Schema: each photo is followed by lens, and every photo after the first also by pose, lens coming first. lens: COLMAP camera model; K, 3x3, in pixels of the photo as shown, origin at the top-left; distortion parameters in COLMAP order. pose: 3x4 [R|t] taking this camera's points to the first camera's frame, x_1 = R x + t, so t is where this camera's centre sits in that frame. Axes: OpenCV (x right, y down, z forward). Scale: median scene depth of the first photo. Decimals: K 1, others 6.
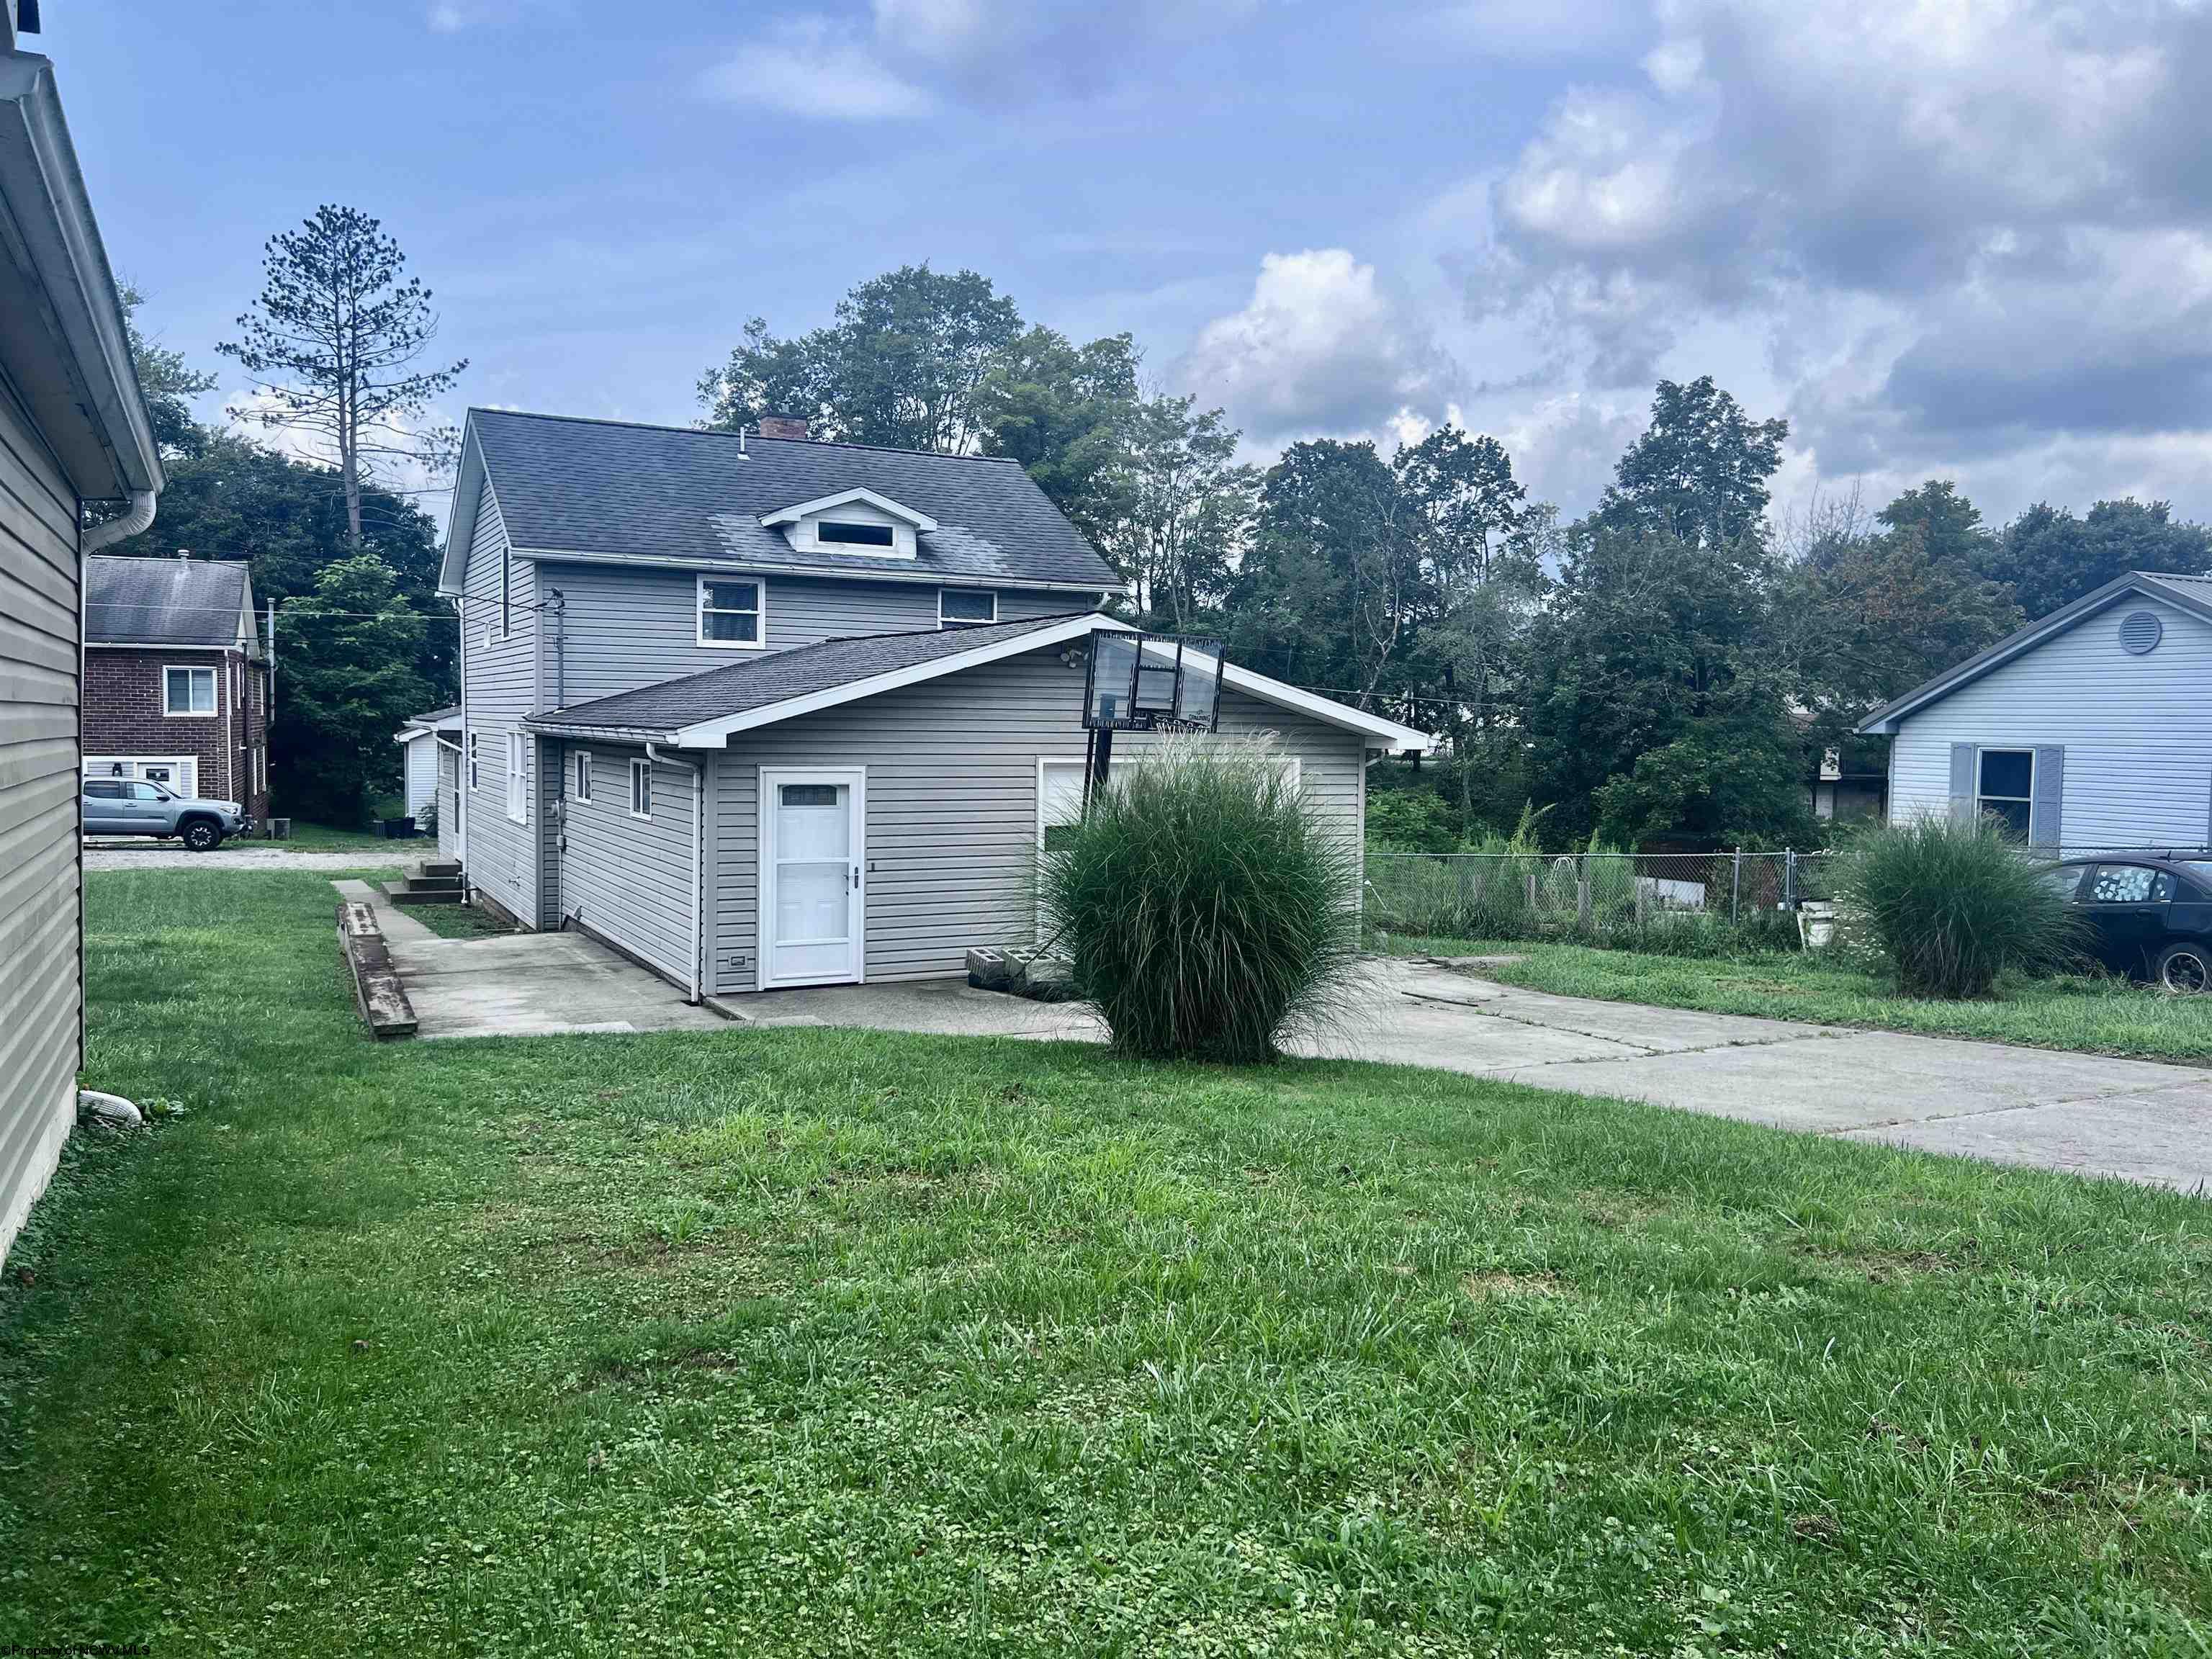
lens RADIAL K [[1655.1, 0, 1106.0], [0, 1655.1, 829.5], [0, 0, 1]] dist [0.052447, -0.061045]
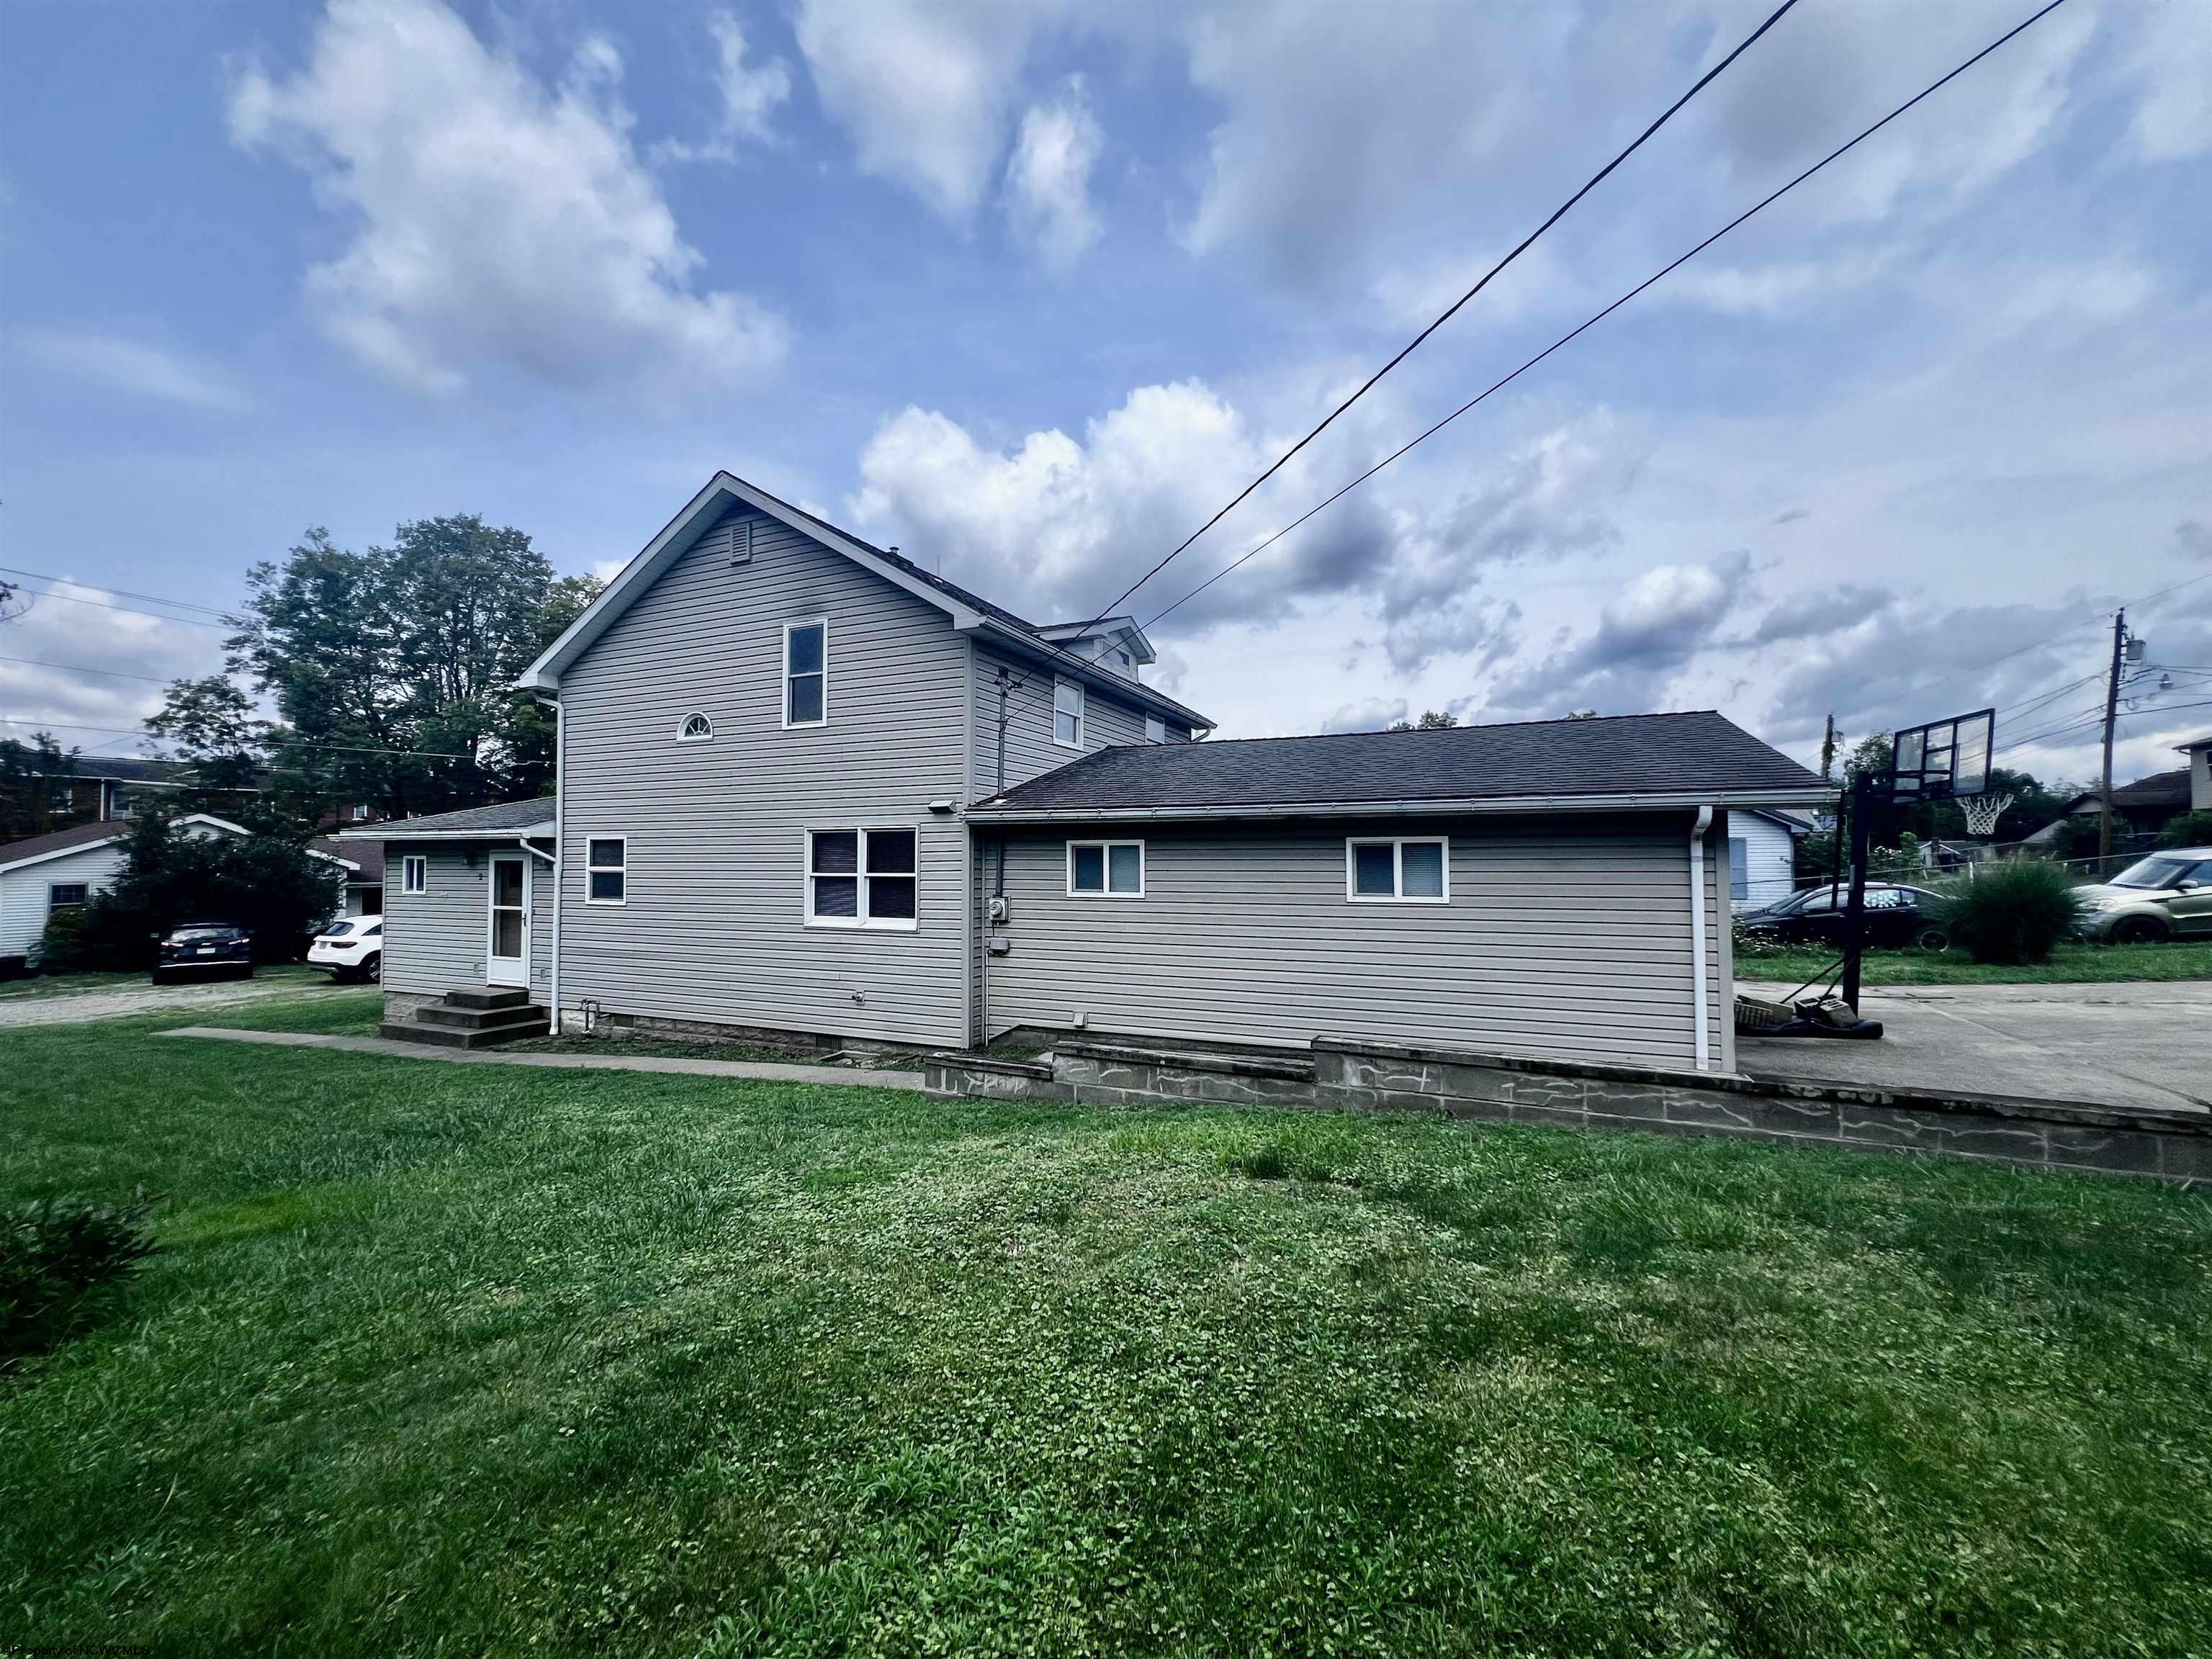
lens RADIAL K [[881.8, 0, 1100.5], [0, 881.8, 825.3], [0, 0, 1]] dist [-0.000619, -0.000262]
pose [[0.785483, 0.004516, 0.618867, -0.156766], [0.057224, 0.995160, -0.079892, -0.003753], [-0.616232, 0.098168, 0.781422, 0.157942]]
